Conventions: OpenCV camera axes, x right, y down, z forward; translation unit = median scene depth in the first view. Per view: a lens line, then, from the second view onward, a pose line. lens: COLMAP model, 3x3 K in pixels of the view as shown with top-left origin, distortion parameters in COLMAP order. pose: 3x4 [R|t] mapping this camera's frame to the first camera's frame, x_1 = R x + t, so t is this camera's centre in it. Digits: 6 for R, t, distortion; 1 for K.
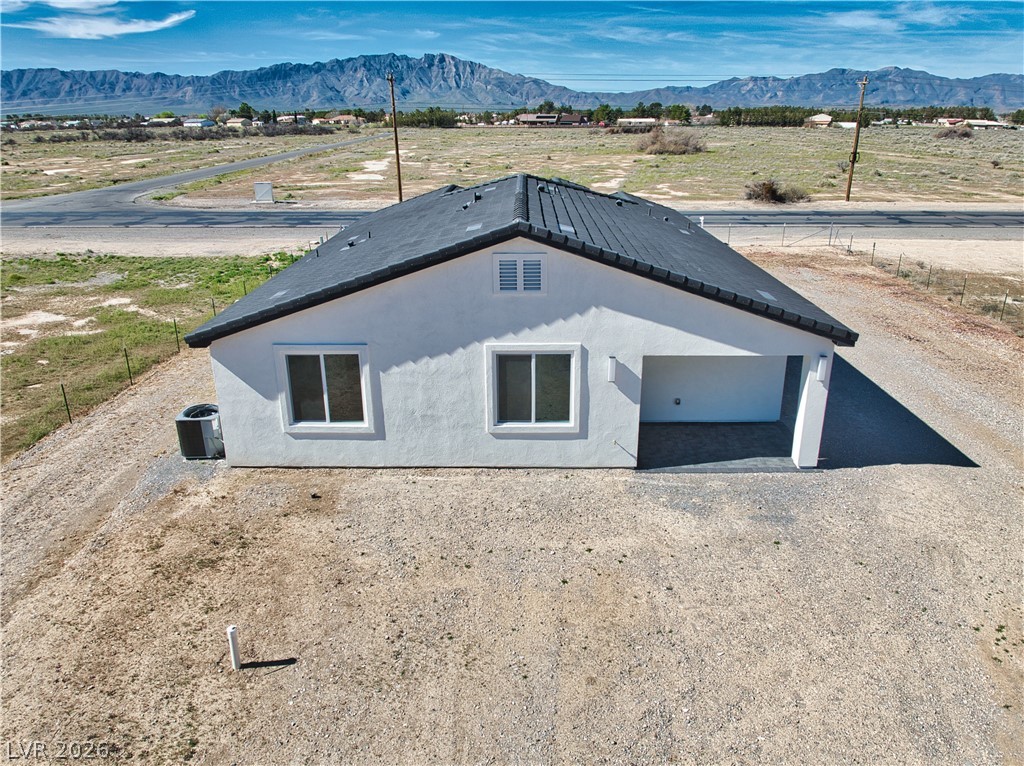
lens RADIAL K [[752.7, 0, 513.8], [0, 752.7, 384.1], [0, 0, 1]] dist [-0.046033, 0.003398]
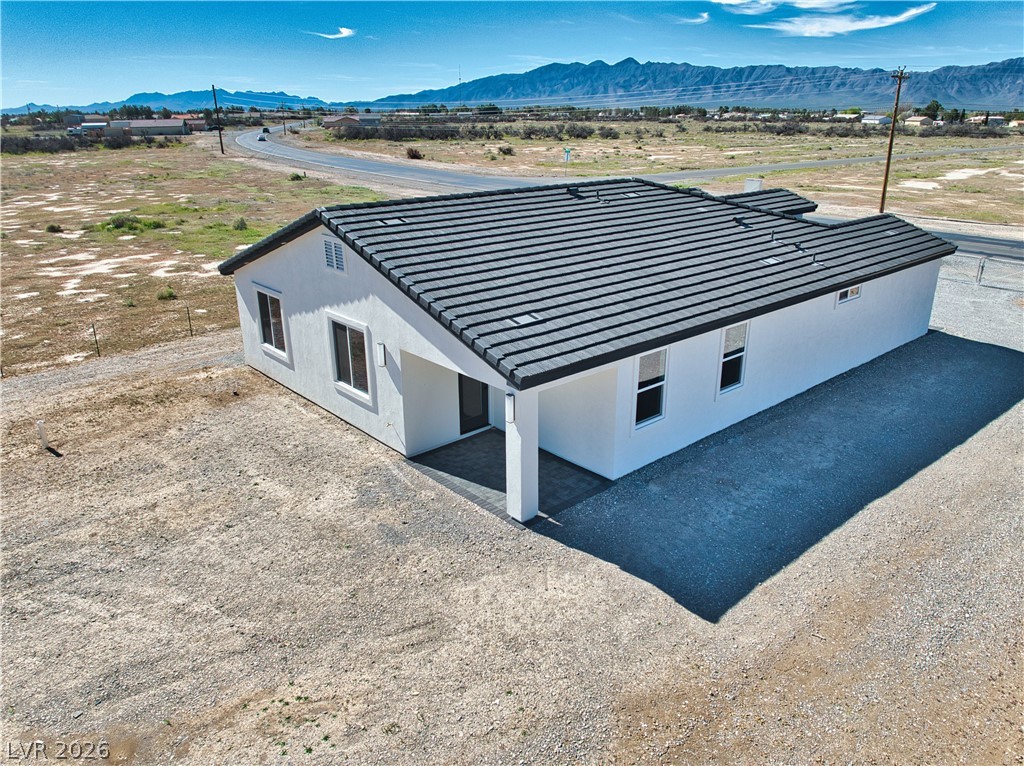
lens RADIAL K [[752.7, 0, 512.4], [0, 752.7, 382.0], [0, 0, 1]] dist [-0.046033, 0.003398]
pose [[0.671150, 0.255309, -0.695971, 0.983915], [-0.253717, 0.961236, 0.107949, -0.141778], [0.696552, 0.104130, 0.709910, 0.357432]]
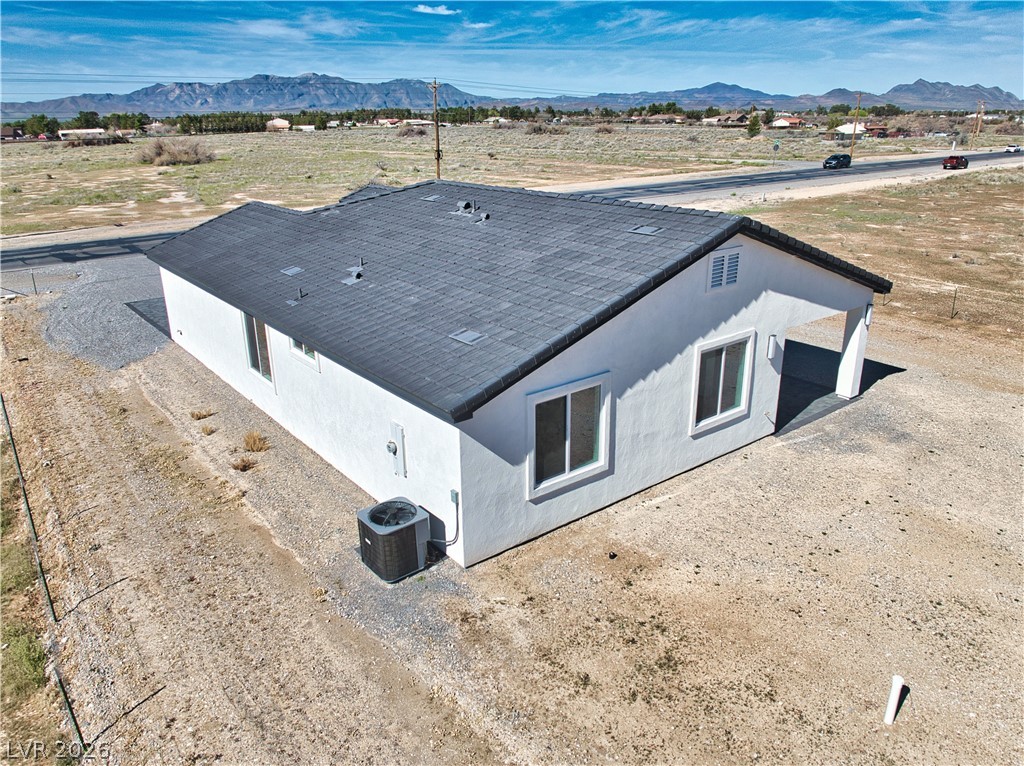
lens RADIAL K [[752.7, 0, 510.5], [0, 752.7, 383.8], [0, 0, 1]] dist [-0.046033, 0.003398]
pose [[0.776157, -0.216137, 0.592339, -0.781732], [0.220639, 0.973122, 0.065971, -0.117472], [-0.590677, 0.079490, 0.802983, 0.351280]]
